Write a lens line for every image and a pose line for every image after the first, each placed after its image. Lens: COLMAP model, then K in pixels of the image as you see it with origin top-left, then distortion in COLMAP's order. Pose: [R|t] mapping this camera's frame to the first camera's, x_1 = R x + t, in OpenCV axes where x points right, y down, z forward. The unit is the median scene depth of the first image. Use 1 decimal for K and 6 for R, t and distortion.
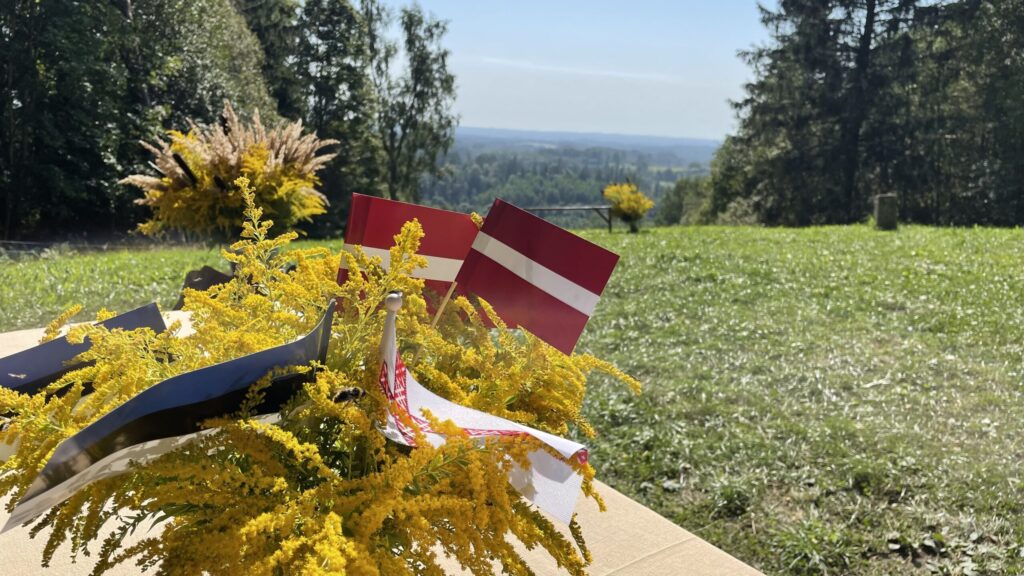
lens RADIAL K [[794.5, 0, 497.0], [0, 794.5, 299.4], [0, 0, 1]] dist [0.043942, -0.064955]
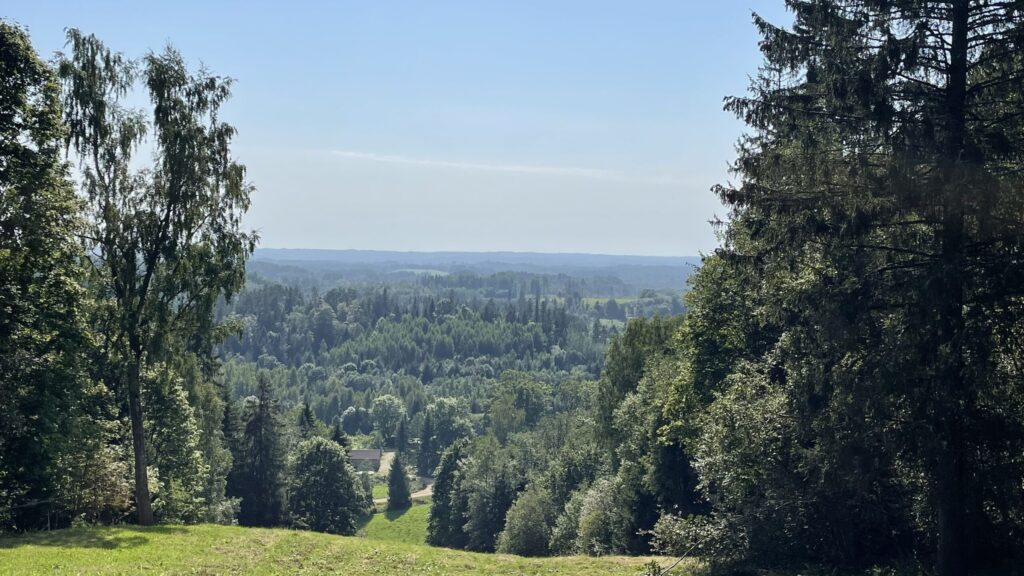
lens RADIAL K [[1183.4, 0, 490.9], [0, 1183.4, 270.9], [0, 0, 1]] dist [0.137793, 0.000000]
pose [[0.993449, -0.035812, 0.108518, 0.049025], [0.055872, 0.980601, -0.187884, -0.051653], [-0.099684, 0.192717, 0.976178, 0.236907]]
